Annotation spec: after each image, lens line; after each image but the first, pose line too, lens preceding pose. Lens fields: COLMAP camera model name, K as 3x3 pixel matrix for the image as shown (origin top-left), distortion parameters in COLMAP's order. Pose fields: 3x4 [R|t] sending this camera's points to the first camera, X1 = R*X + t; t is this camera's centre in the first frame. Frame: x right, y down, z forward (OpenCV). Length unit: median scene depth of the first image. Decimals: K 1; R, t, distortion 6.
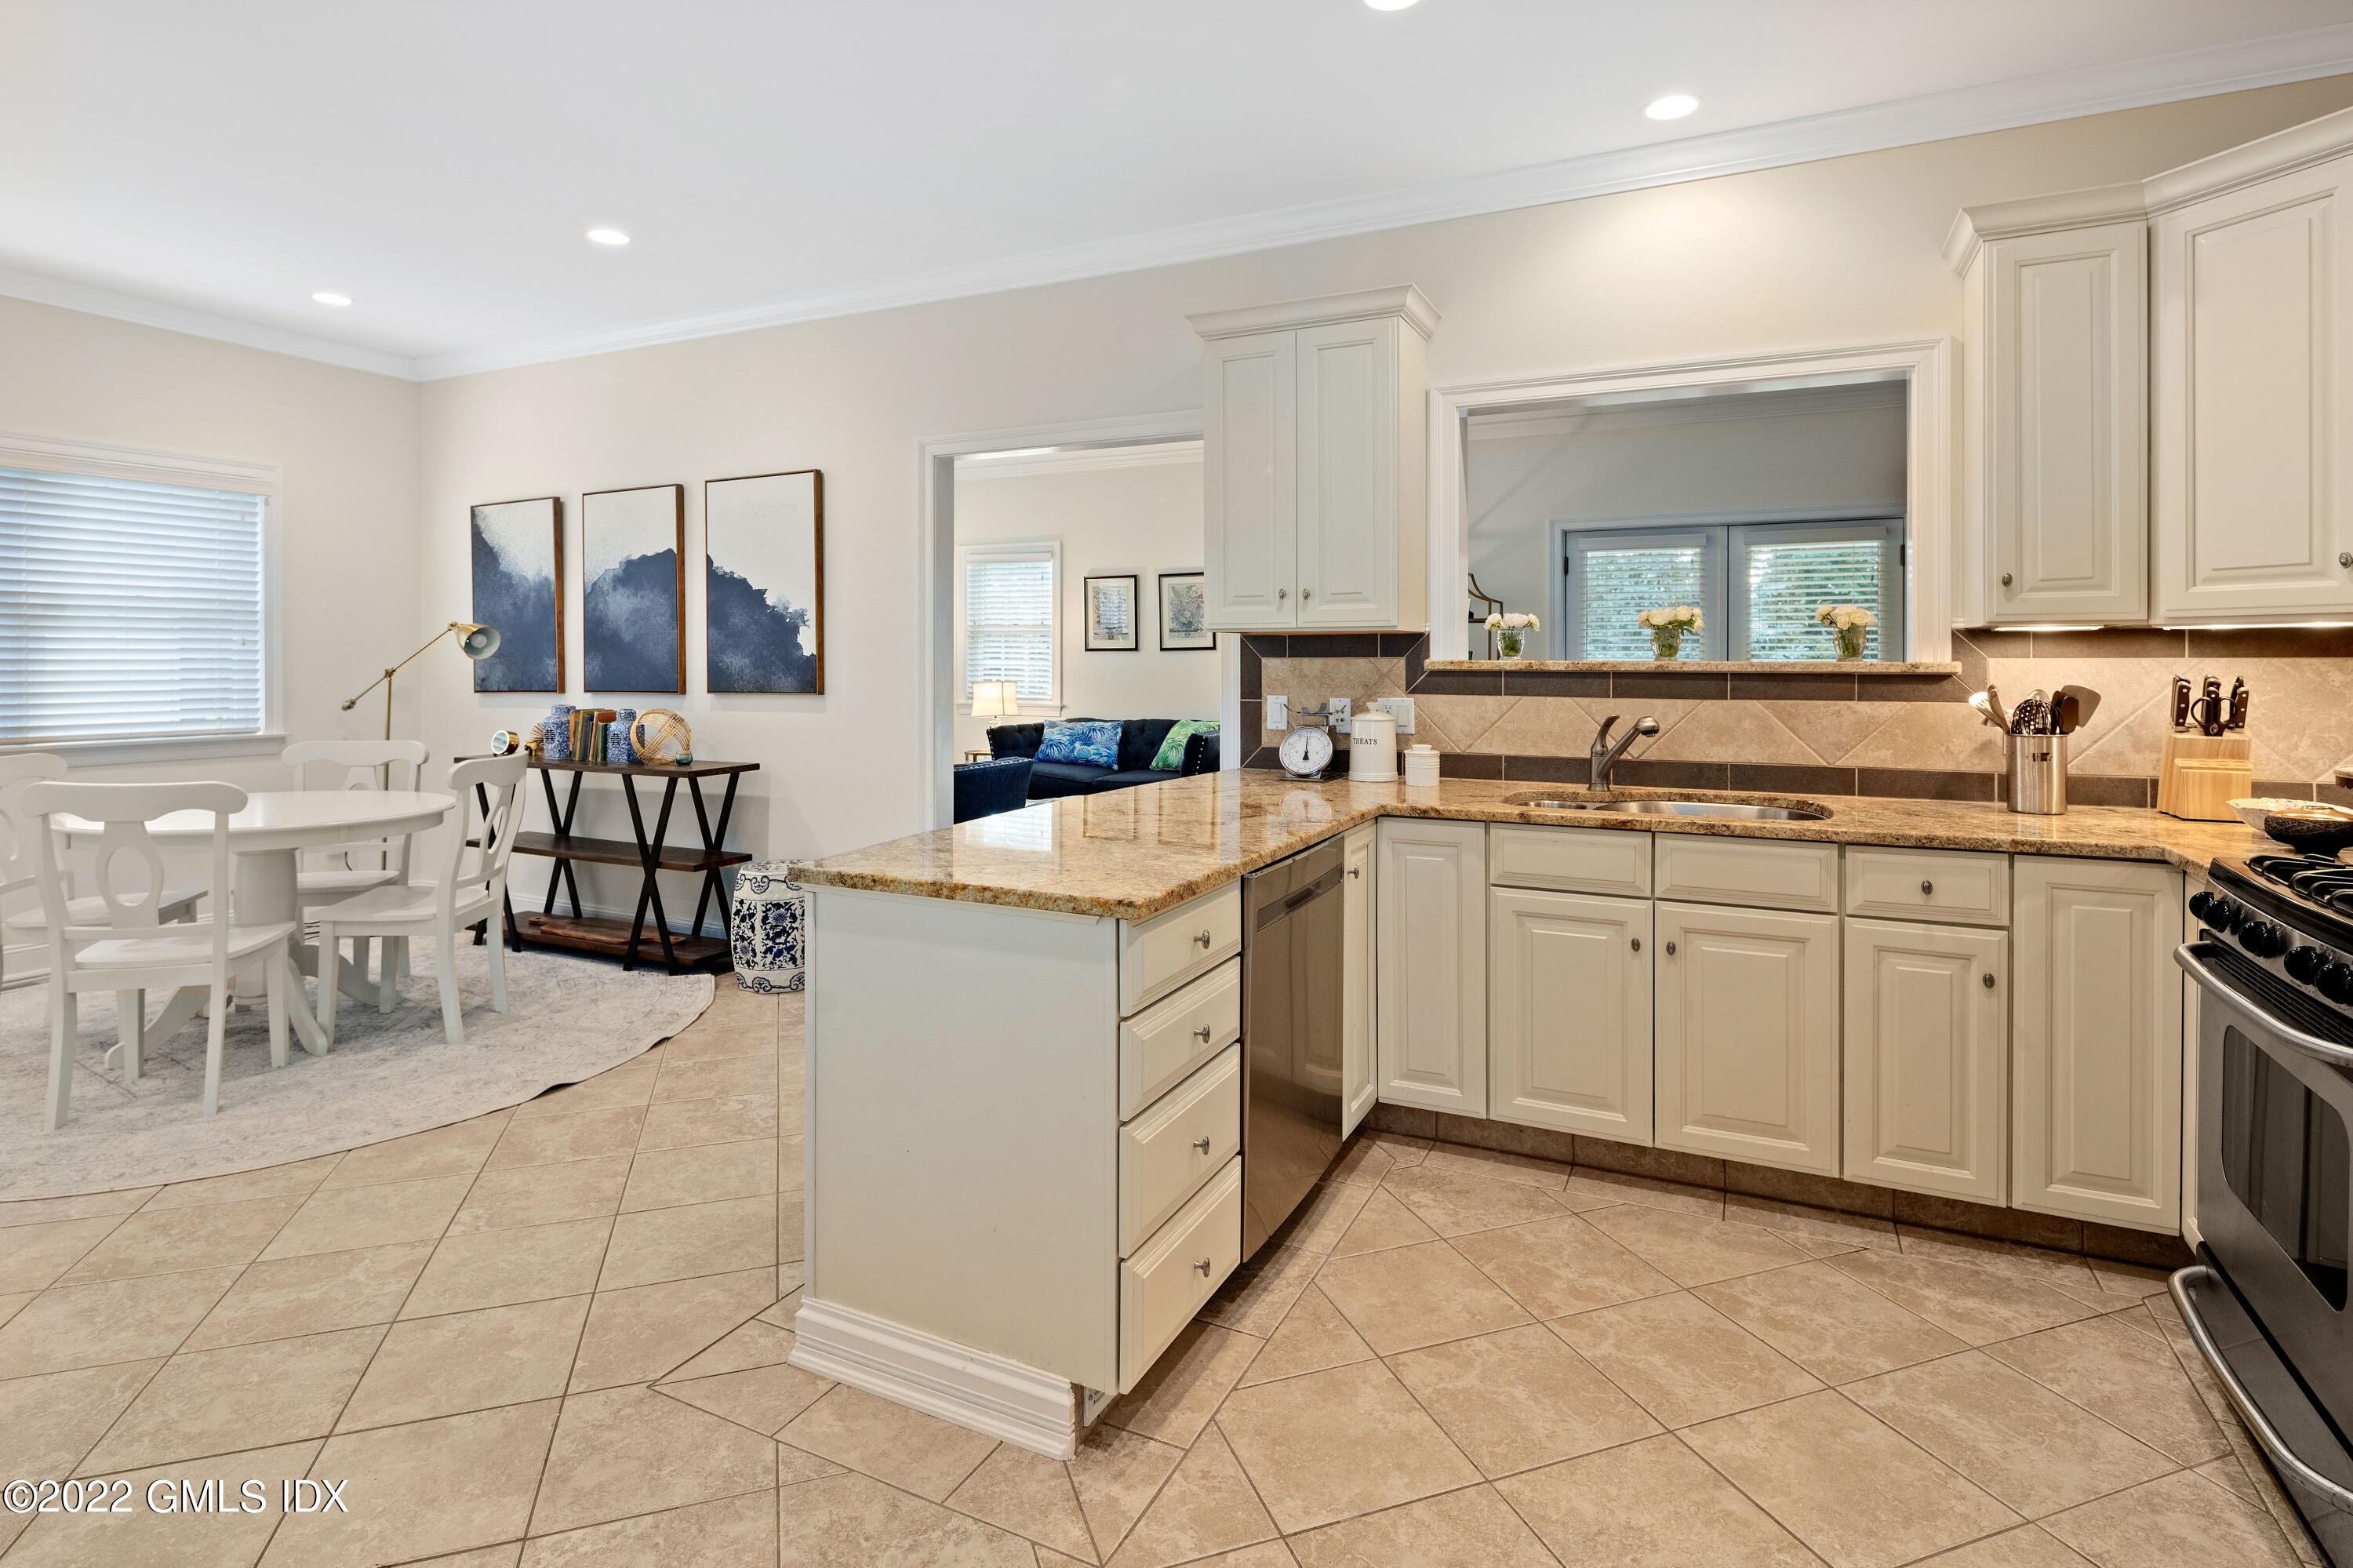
lens RADIAL K [[1154.6, 0, 1179.1], [0, 1154.6, 666.2], [0, 0, 1]] dist [0.005085, -0.005264]
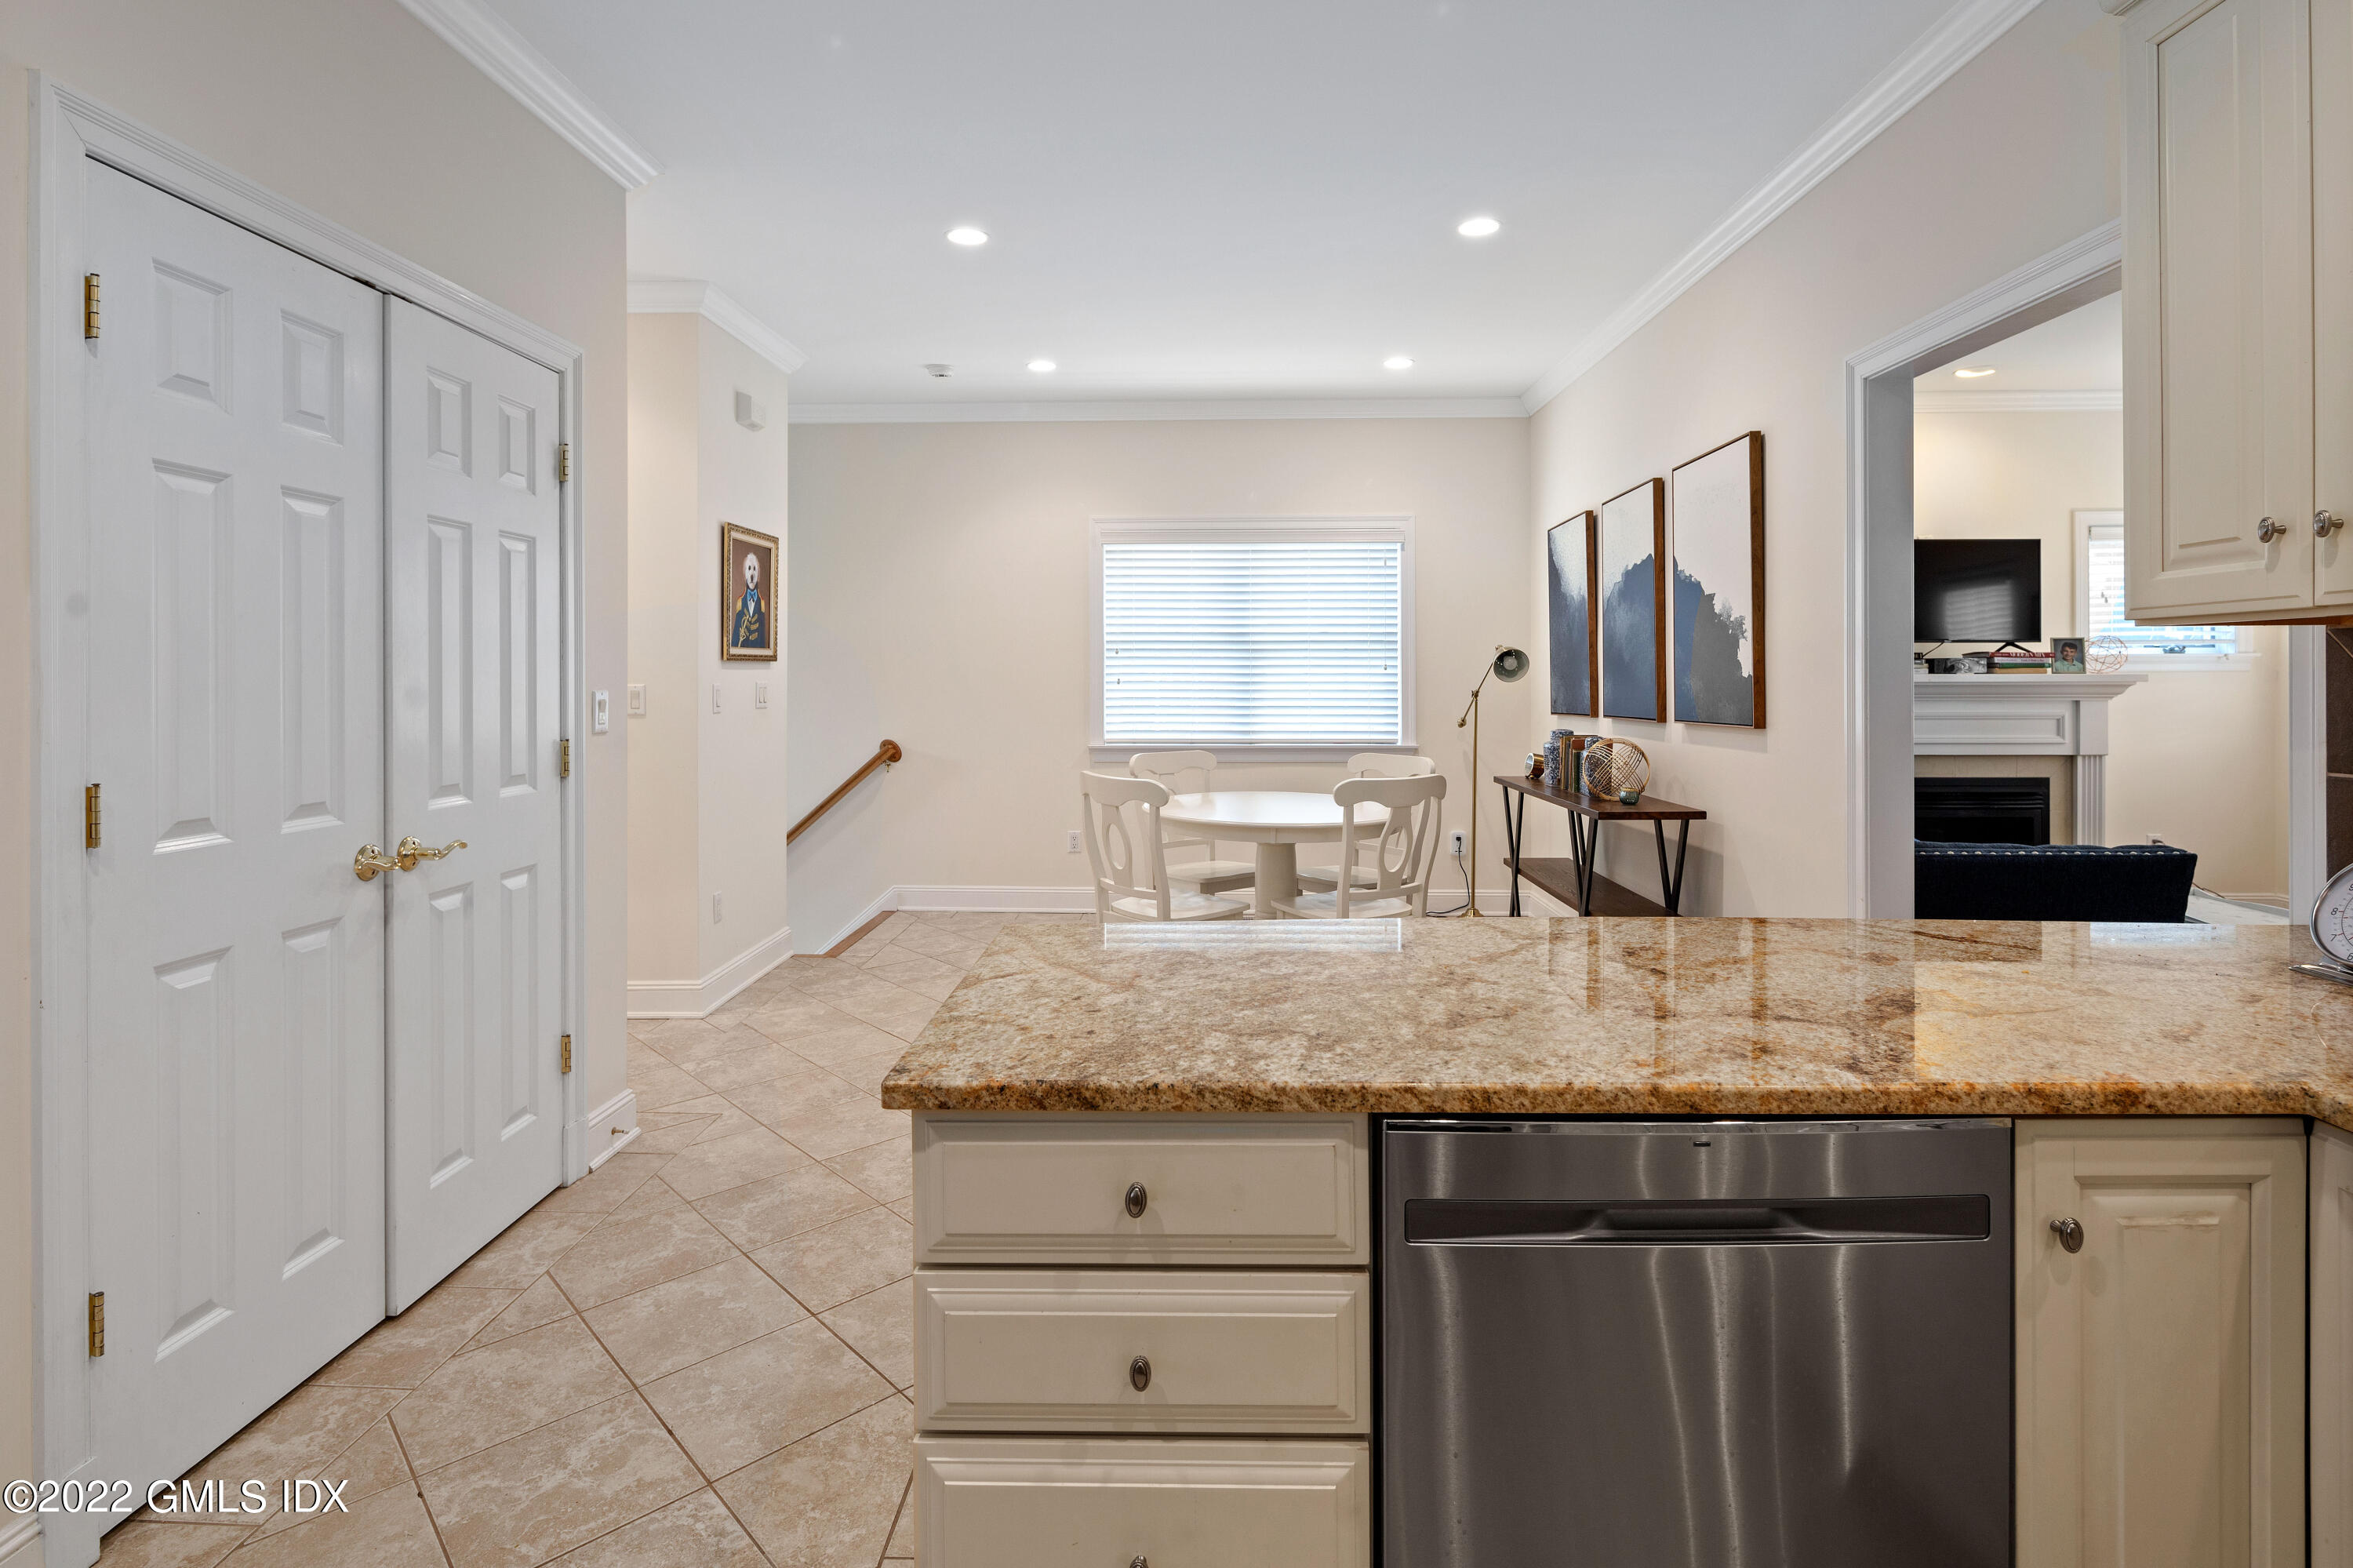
lens RADIAL K [[1154.6, 0, 1176.0], [0, 1154.6, 666.7], [0, 0, 1]] dist [0.005085, -0.005264]
pose [[0.401555, -0.013281, -0.915739, 0.275501], [-0.001599, 0.999883, -0.015203, -0.004470], [0.915834, 0.007569, 0.401486, 0.413830]]
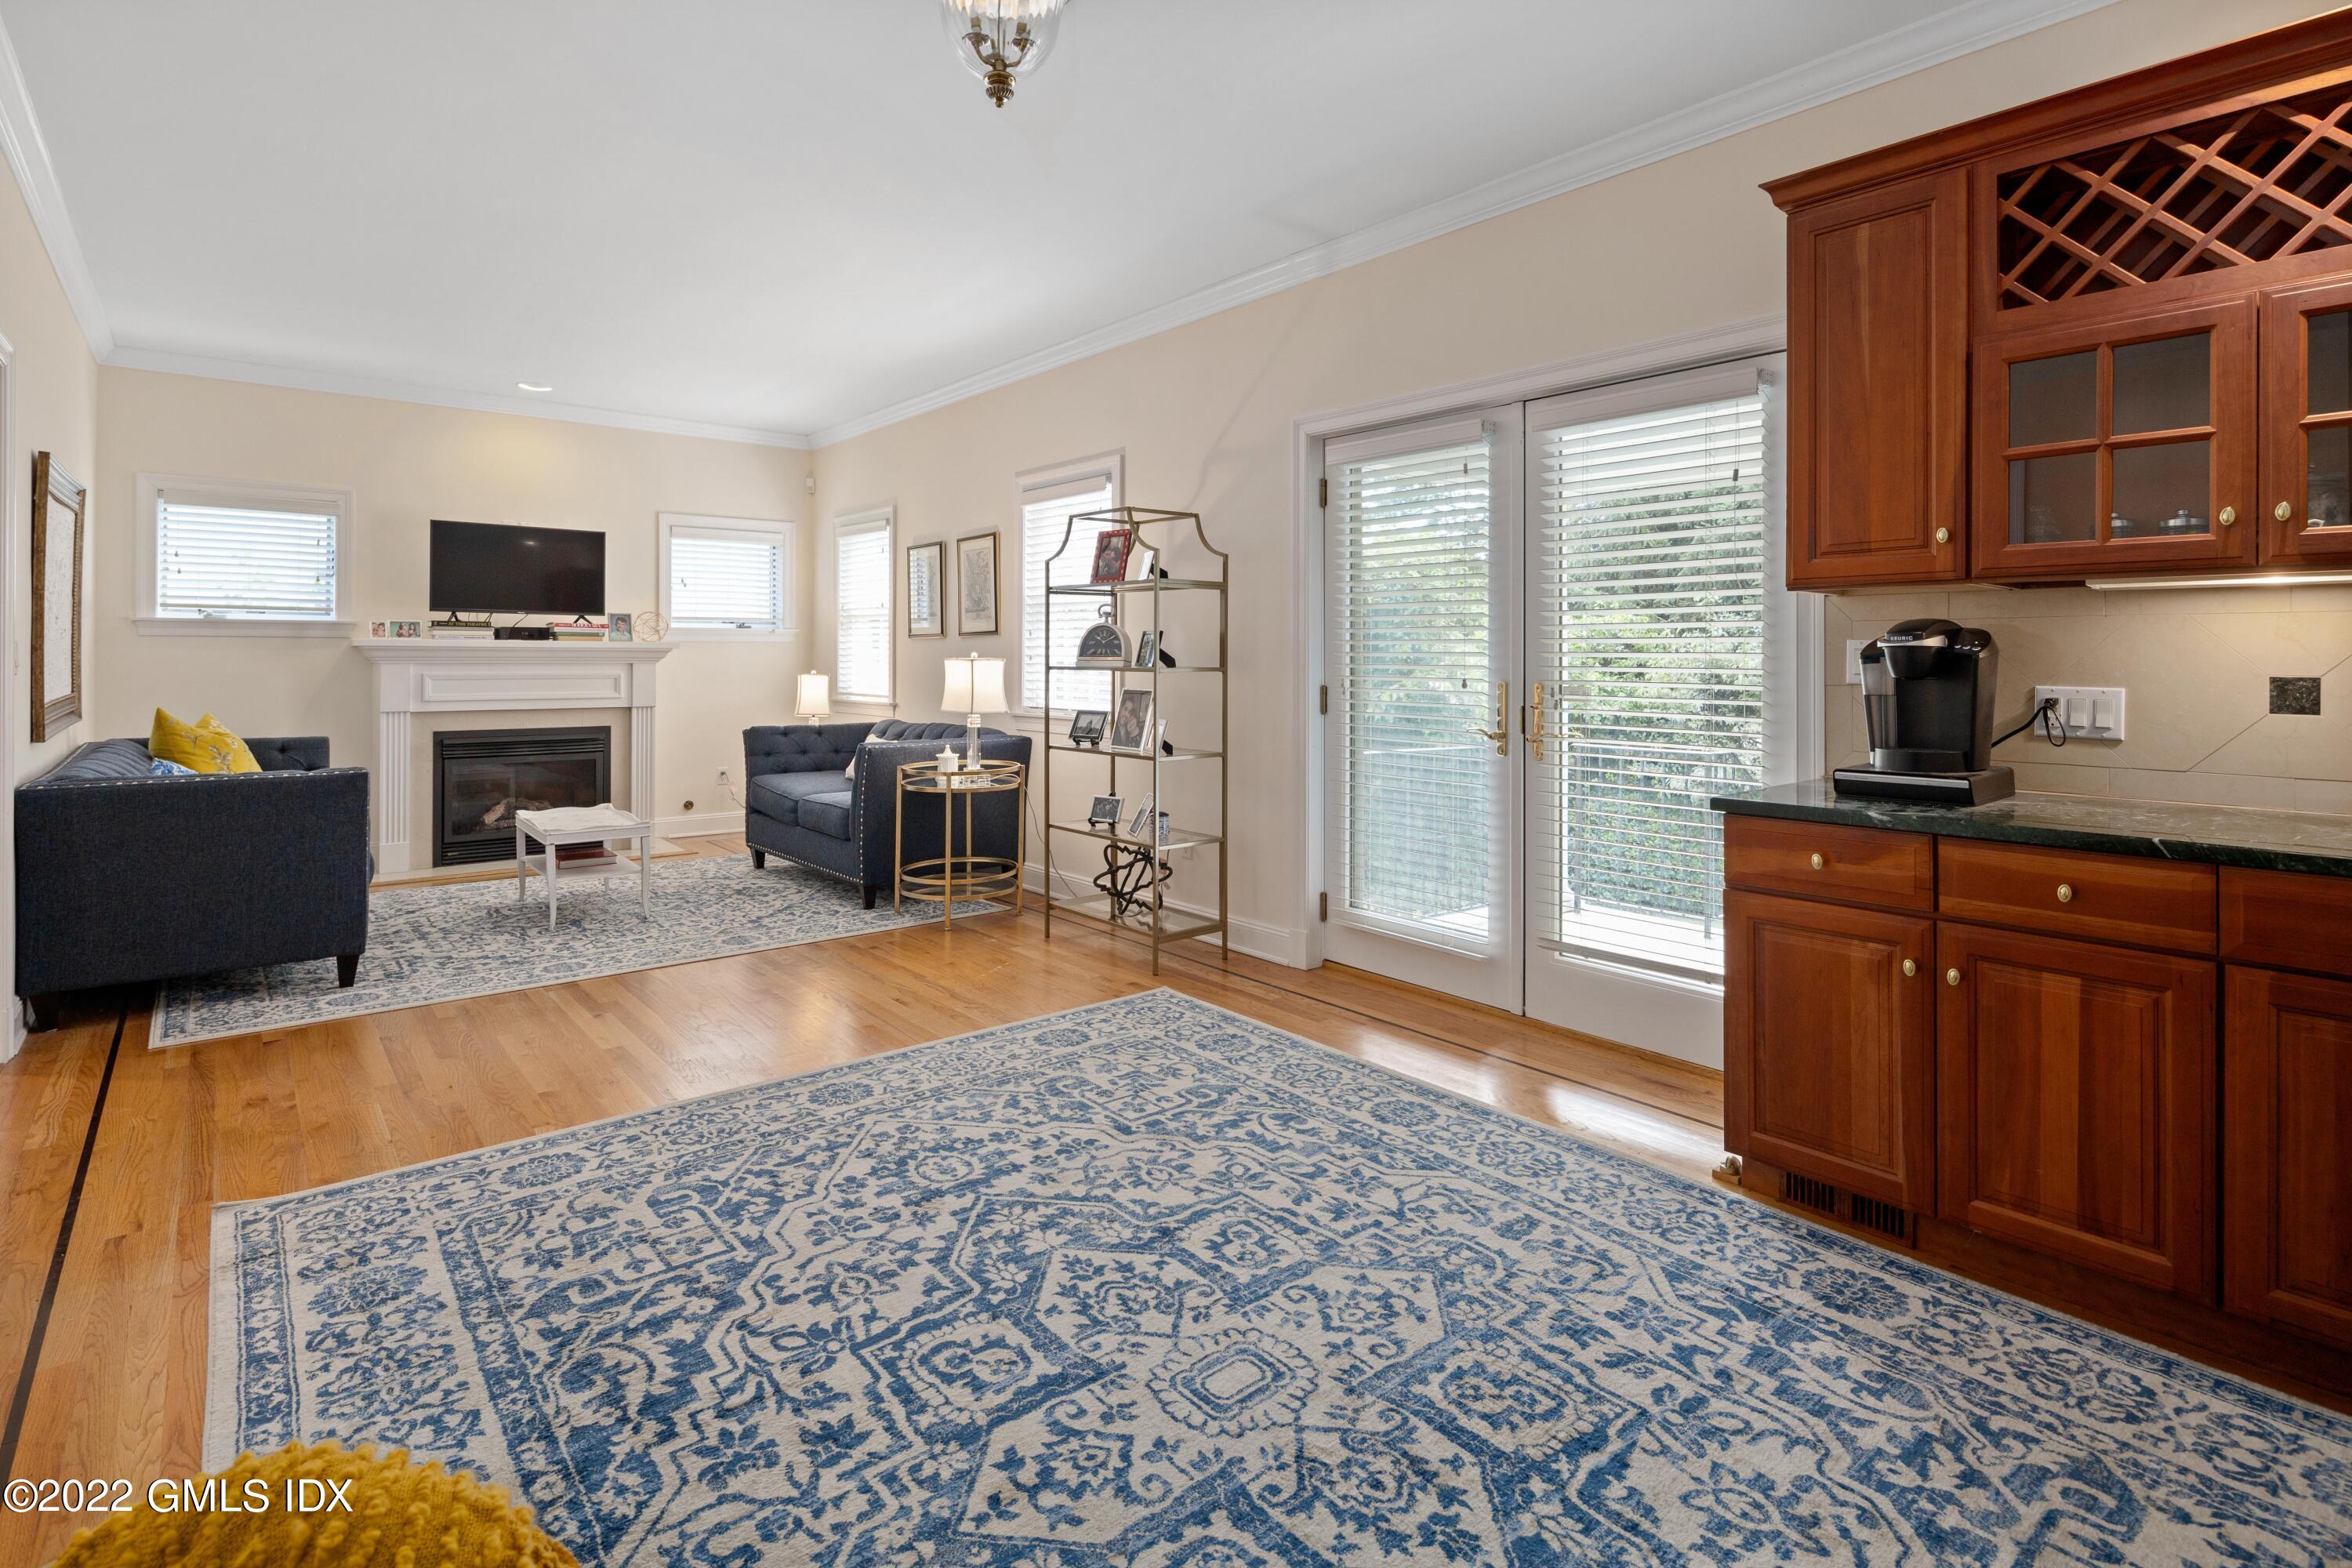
lens RADIAL K [[1154.1, 0, 1174.2], [0, 1154.1, 655.7], [0, 0, 1]] dist [0.005085, -0.005264]
pose [[0.903740, 0.000014, -0.428081, 0.970543], [-0.003172, 0.999973, -0.006663, 0.012489], [0.428070, 0.007380, 0.903716, 0.764393]]
